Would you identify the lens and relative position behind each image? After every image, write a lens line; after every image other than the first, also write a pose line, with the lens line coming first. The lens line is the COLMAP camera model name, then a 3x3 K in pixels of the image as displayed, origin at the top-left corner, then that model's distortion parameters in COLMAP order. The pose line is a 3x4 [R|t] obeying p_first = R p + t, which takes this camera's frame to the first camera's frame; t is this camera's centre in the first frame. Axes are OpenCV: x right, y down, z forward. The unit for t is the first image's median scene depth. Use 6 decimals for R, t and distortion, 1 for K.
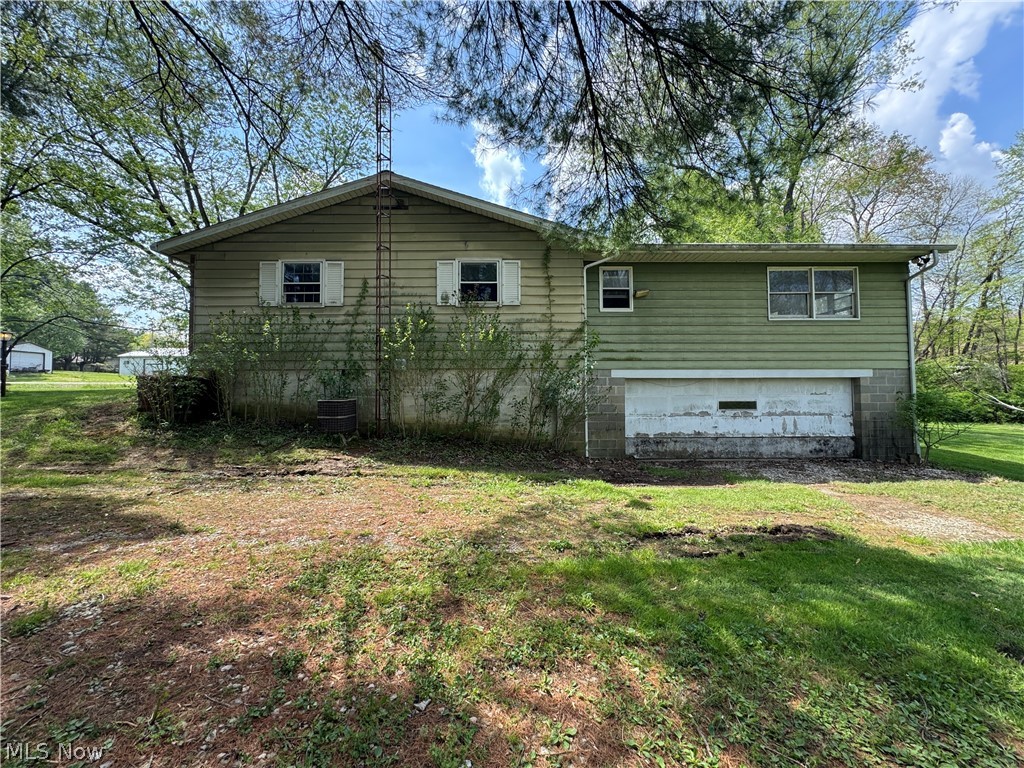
lens RADIAL K [[414.6, 0, 512.0], [0, 414.6, 384.0], [0, 0, 1]] dist [-0.002935, -0.000123]
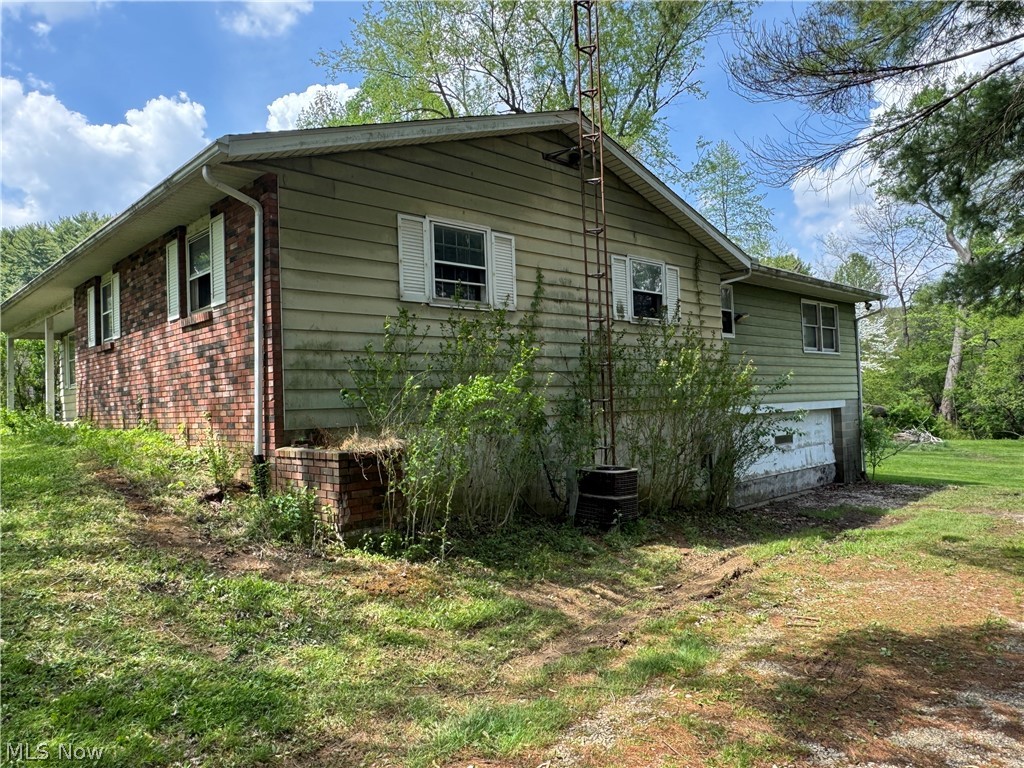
lens RADIAL K [[711.5, 0, 512.0], [0, 711.5, 384.0], [0, 0, 1]] dist [-0.005477, 0.002273]
pose [[0.718442, -0.003351, 0.695578, -1.107854], [0.020912, 0.999640, -0.016784, -0.065817], [-0.695272, 0.026604, 0.718254, 0.270277]]
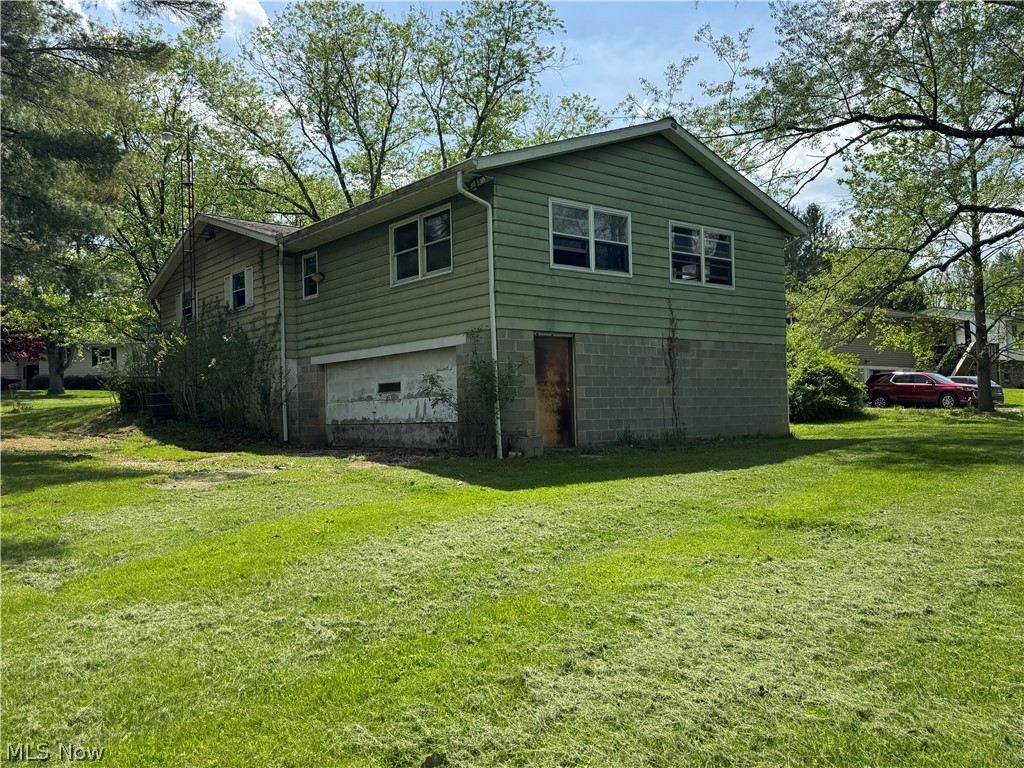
lens RADIAL K [[812.7, 0, 512.0], [0, 812.7, 384.0], [0, 0, 1]] dist [0.135773, 0.000382]
pose [[0.639977, -0.043085, -0.767185, 2.155337], [0.028050, 0.999071, -0.032709, 0.114435], [0.767882, -0.000587, 0.640591, 0.101264]]
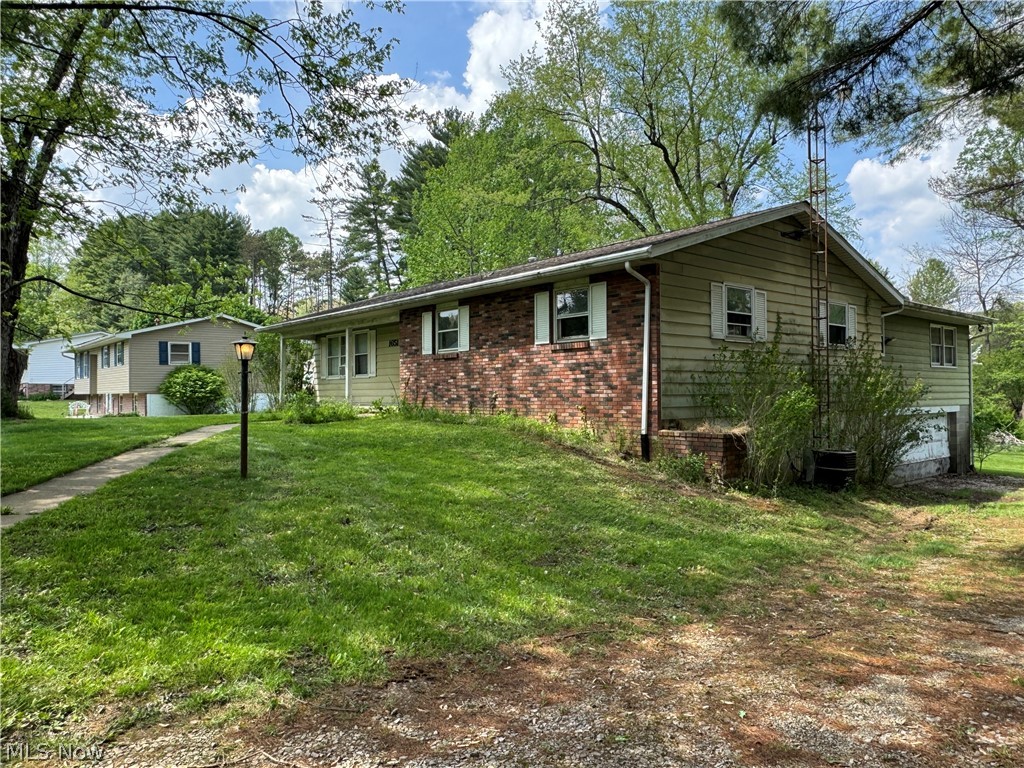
lens RADIAL K [[711.5, 0, 512.0], [0, 711.5, 384.0], [0, 0, 1]] dist [-0.005477, 0.002273]
pose [[0.760943, 0.006533, 0.648786, -1.768714], [-0.006502, 0.999976, -0.002443, -0.092191], [-0.648787, -0.002360, 0.760967, 0.202088]]
